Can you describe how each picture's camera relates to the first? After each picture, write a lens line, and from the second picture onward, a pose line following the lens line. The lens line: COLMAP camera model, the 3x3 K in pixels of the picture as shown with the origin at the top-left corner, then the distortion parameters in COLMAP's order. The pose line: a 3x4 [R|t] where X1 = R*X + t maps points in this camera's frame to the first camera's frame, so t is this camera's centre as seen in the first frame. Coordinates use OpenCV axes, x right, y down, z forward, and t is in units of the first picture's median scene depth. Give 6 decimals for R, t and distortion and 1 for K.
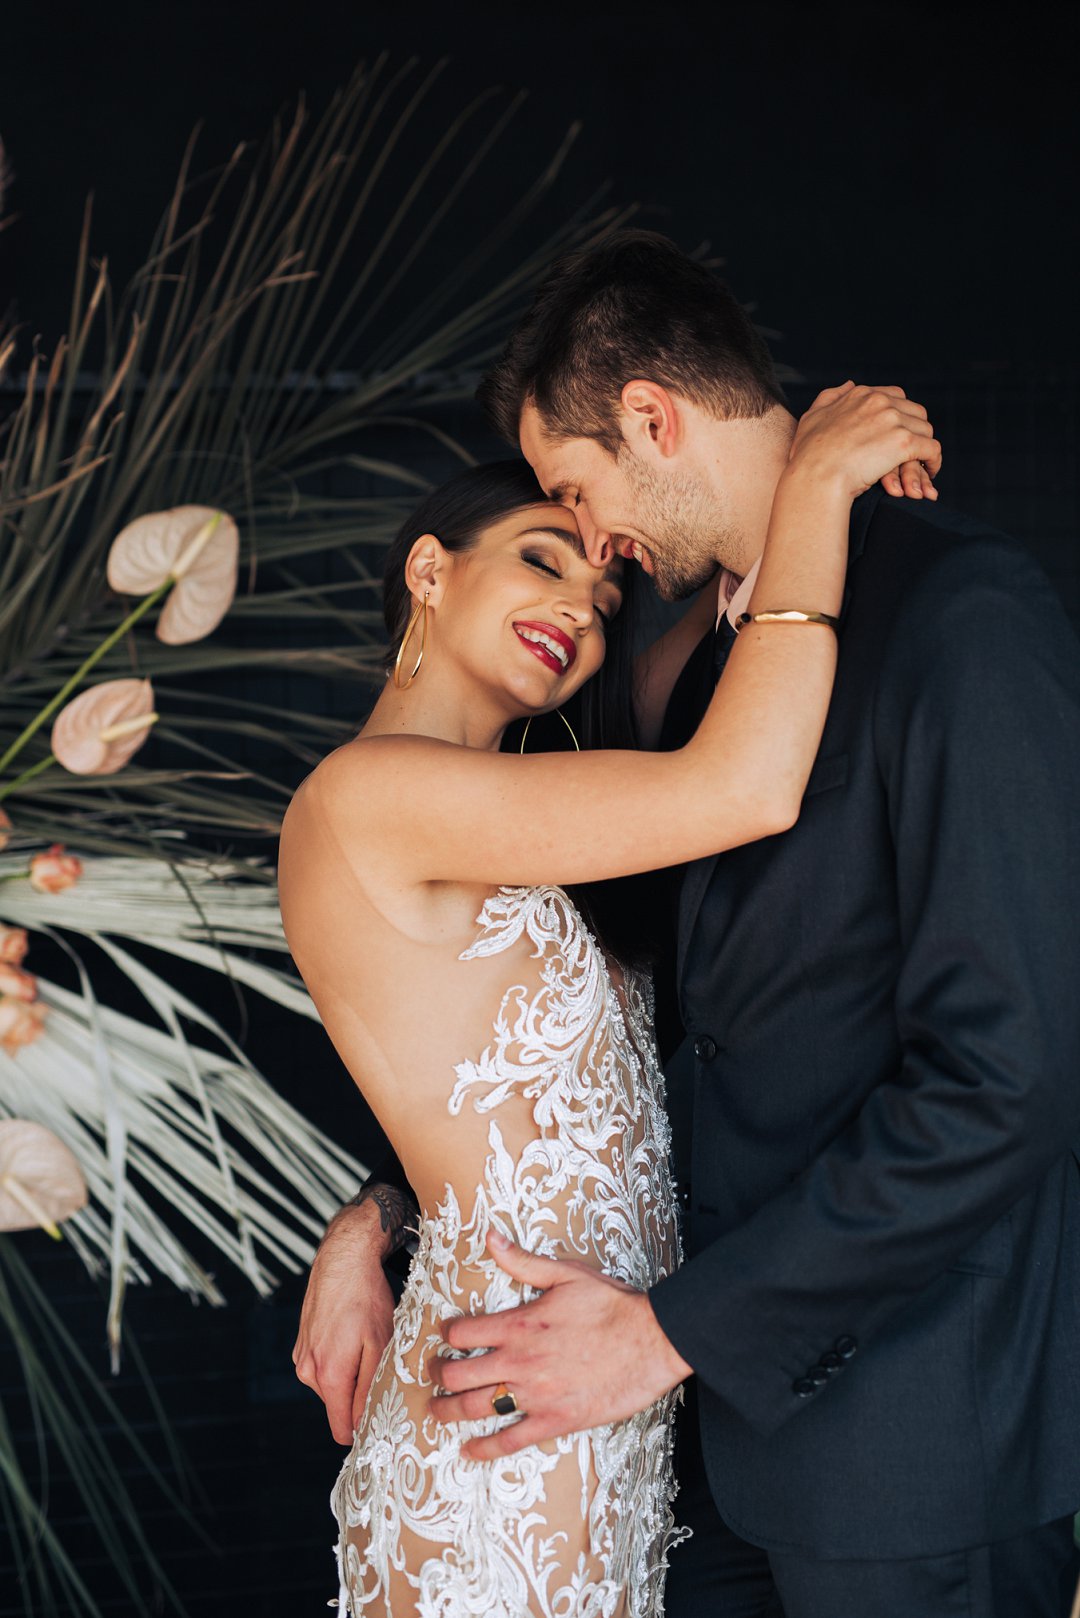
lens RADIAL K [[3091.4, 0, 540.0], [0, 3091.4, 814.2], [0, 0, 1]] dist [0.030023, 0.000000]
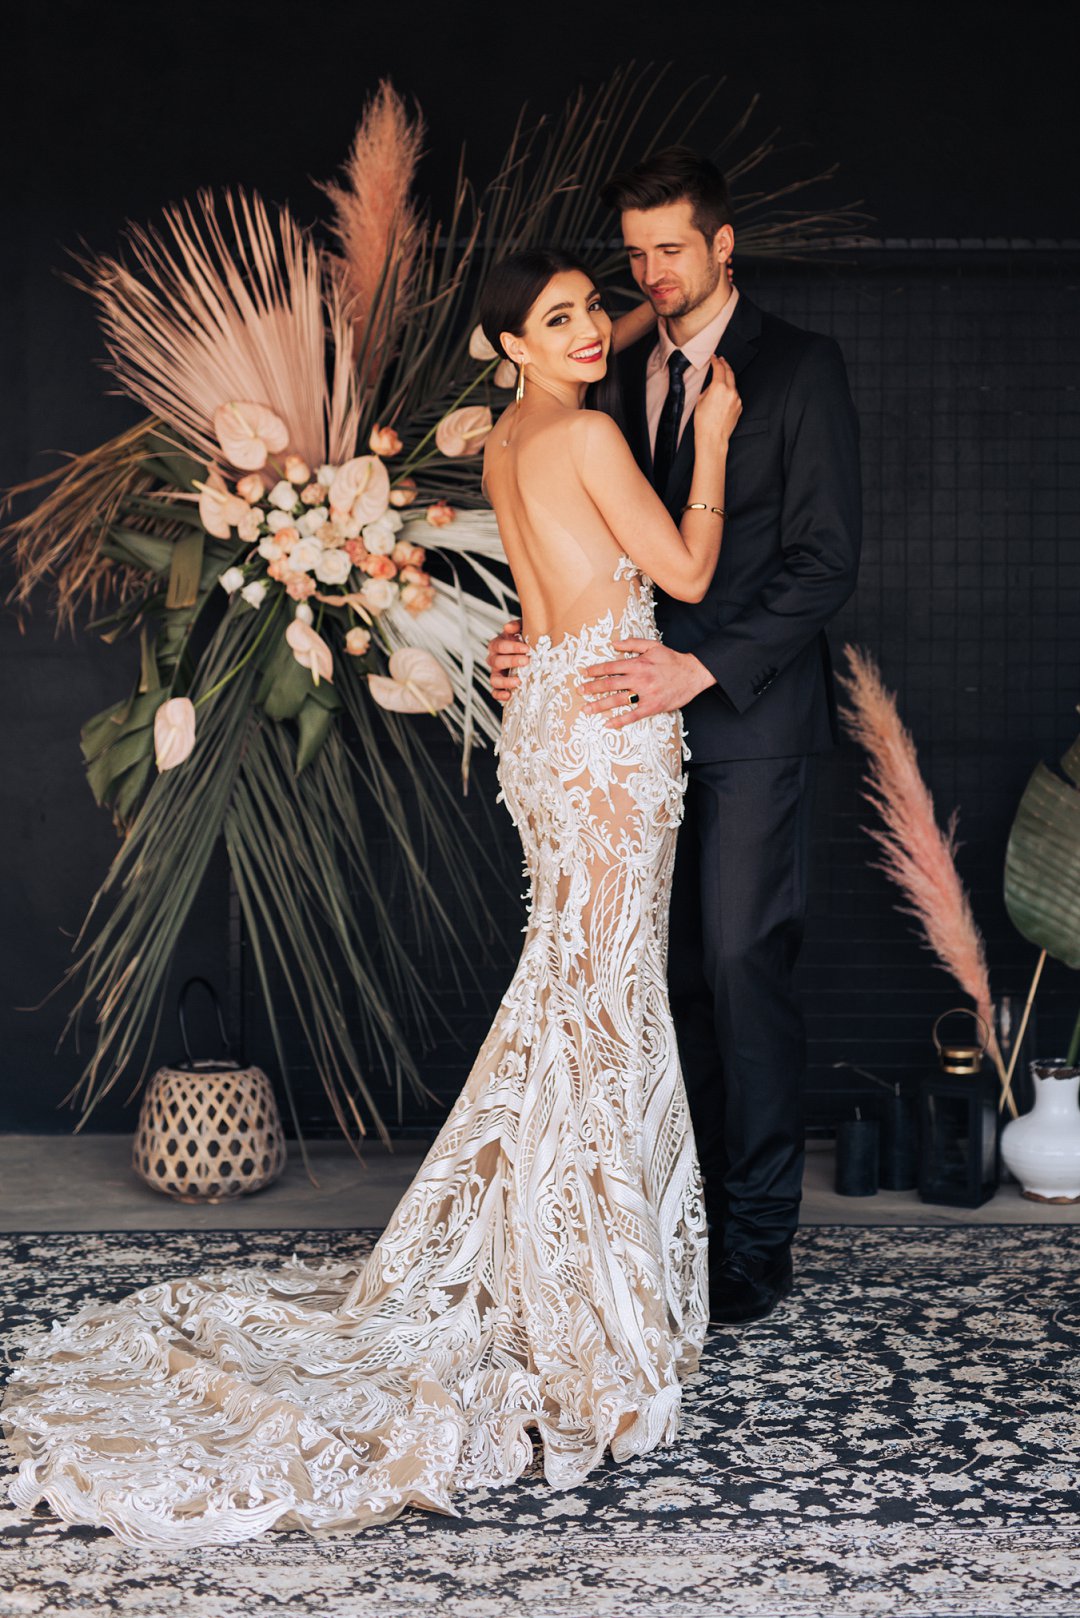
lens RADIAL K [[3091.4, 0, 537.9], [0, 3091.4, 805.6], [0, 0, 1]] dist [0.030023, 0.000000]
pose [[0.982315, 0.043155, -0.182195, 0.235849], [-0.034564, 0.998147, 0.050071, 0.095077], [0.184018, -0.042888, 0.981987, -0.772989]]
